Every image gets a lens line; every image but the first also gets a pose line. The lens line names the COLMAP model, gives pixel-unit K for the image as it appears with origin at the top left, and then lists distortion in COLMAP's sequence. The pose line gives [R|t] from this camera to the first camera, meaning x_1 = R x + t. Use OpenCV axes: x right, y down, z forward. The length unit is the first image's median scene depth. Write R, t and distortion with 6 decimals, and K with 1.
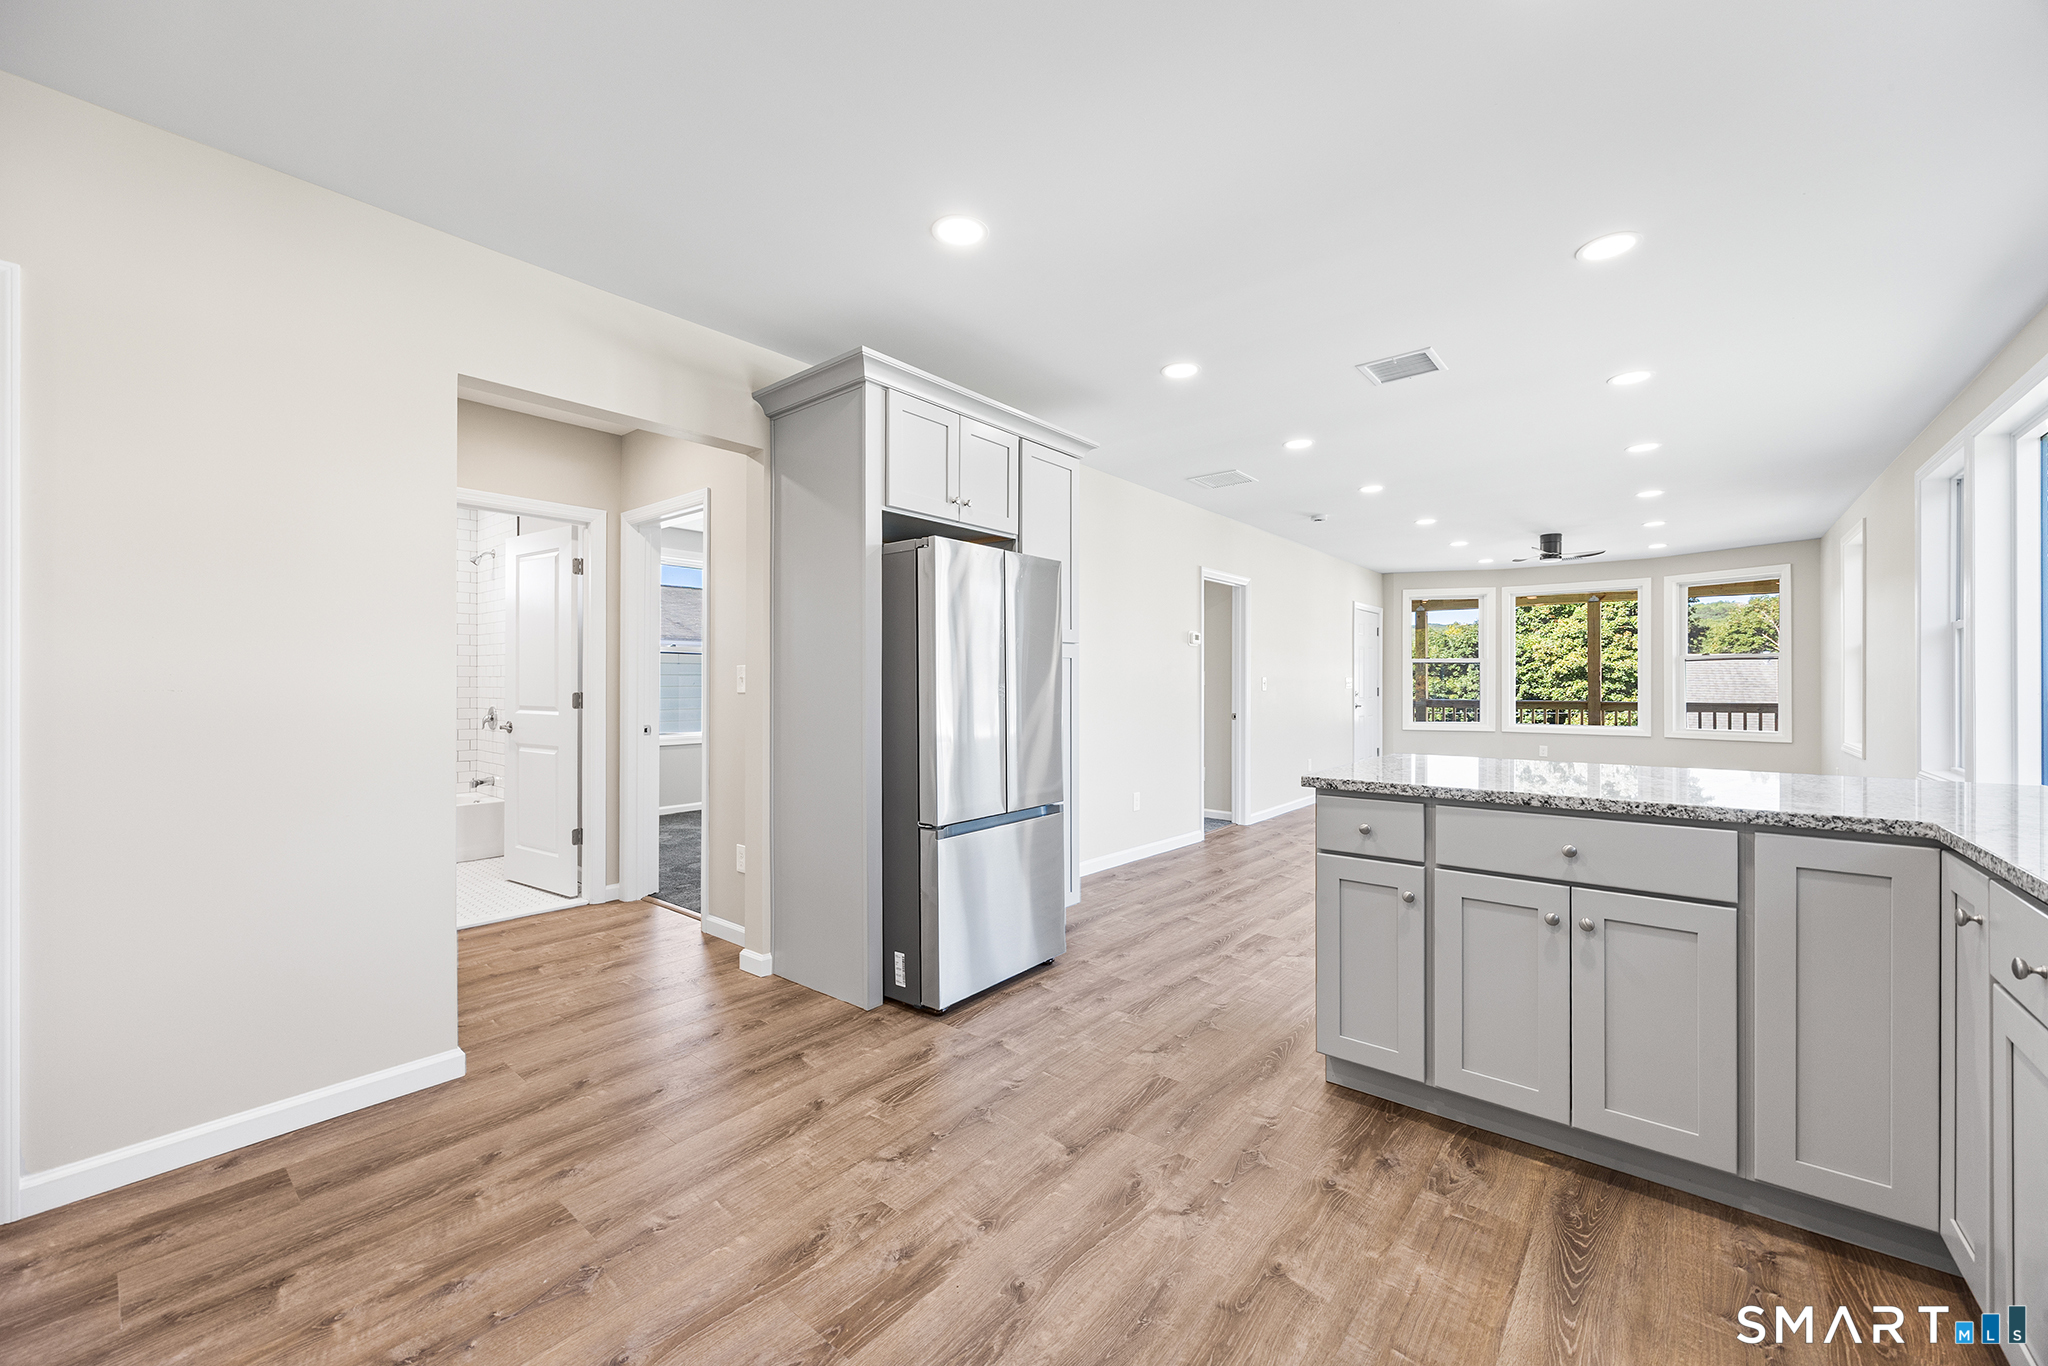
lens RADIAL K [[787.6, 0, 1035.9], [0, 787.6, 686.6], [0, 0, 1]] dist [-0.007198, 0.001523]
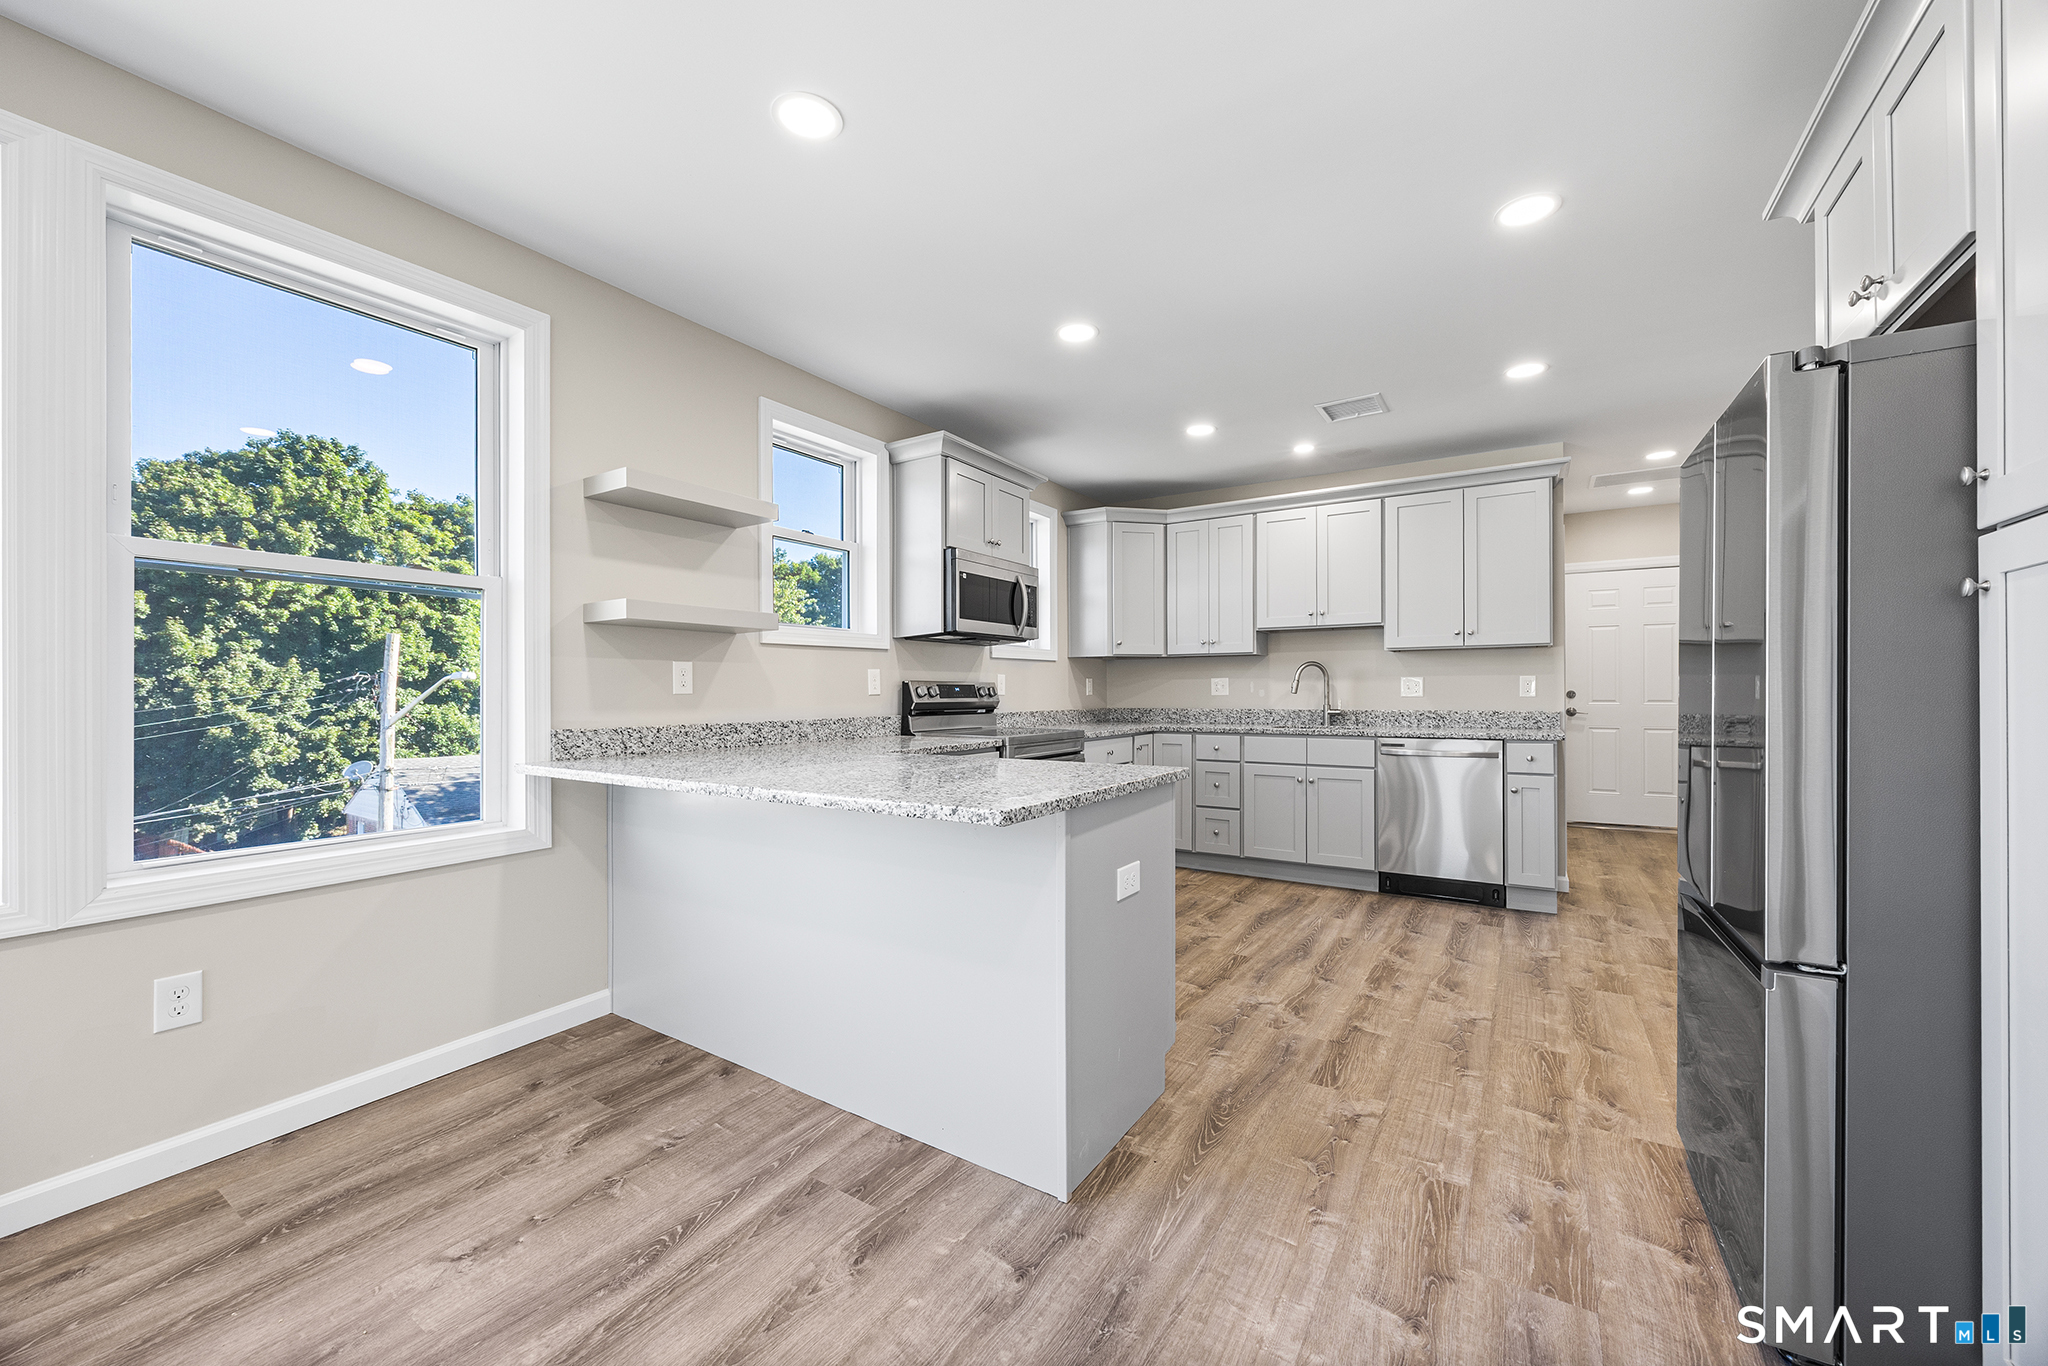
lens RADIAL K [[787.6, 0, 1037.3], [0, 787.6, 686.3], [0, 0, 1]] dist [-0.007198, 0.001523]
pose [[-0.992148, 0.003566, -0.125022, 0.784711], [0.004434, 0.999968, -0.006664, 0.017443], [0.124994, -0.007166, -0.992132, 2.370874]]
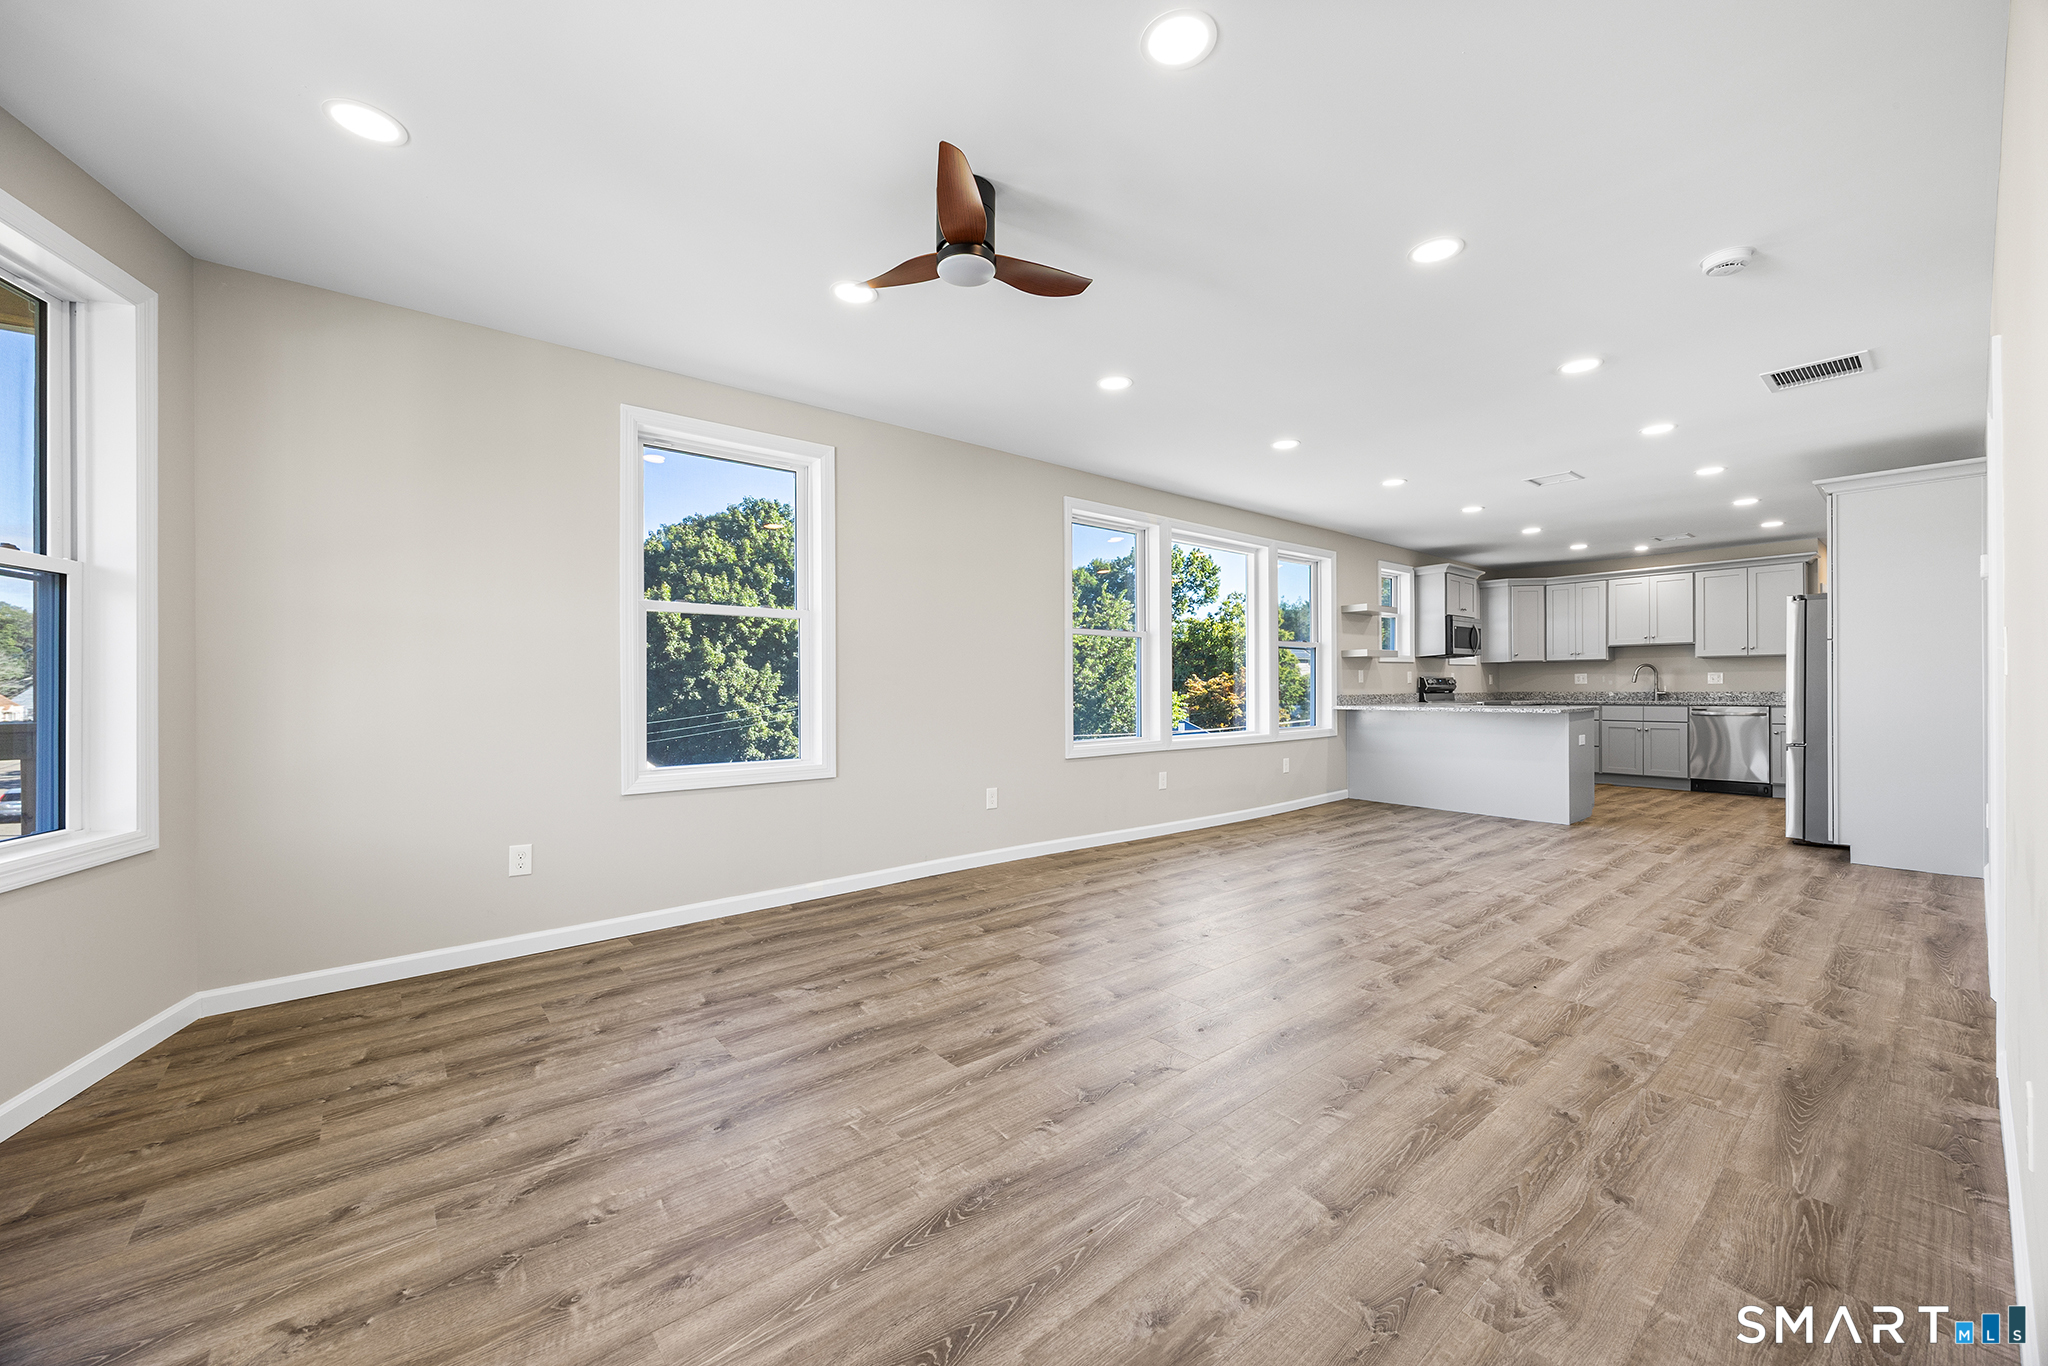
lens RADIAL K [[787.6, 0, 1030.3], [0, 787.6, 675.4], [0, 0, 1]] dist [-0.007198, 0.001523]
pose [[-0.979647, 0.009368, 0.200509, 2.163089], [0.005998, 0.999830, -0.017409, 0.044314], [-0.200638, -0.015852, -0.979537, 5.107106]]
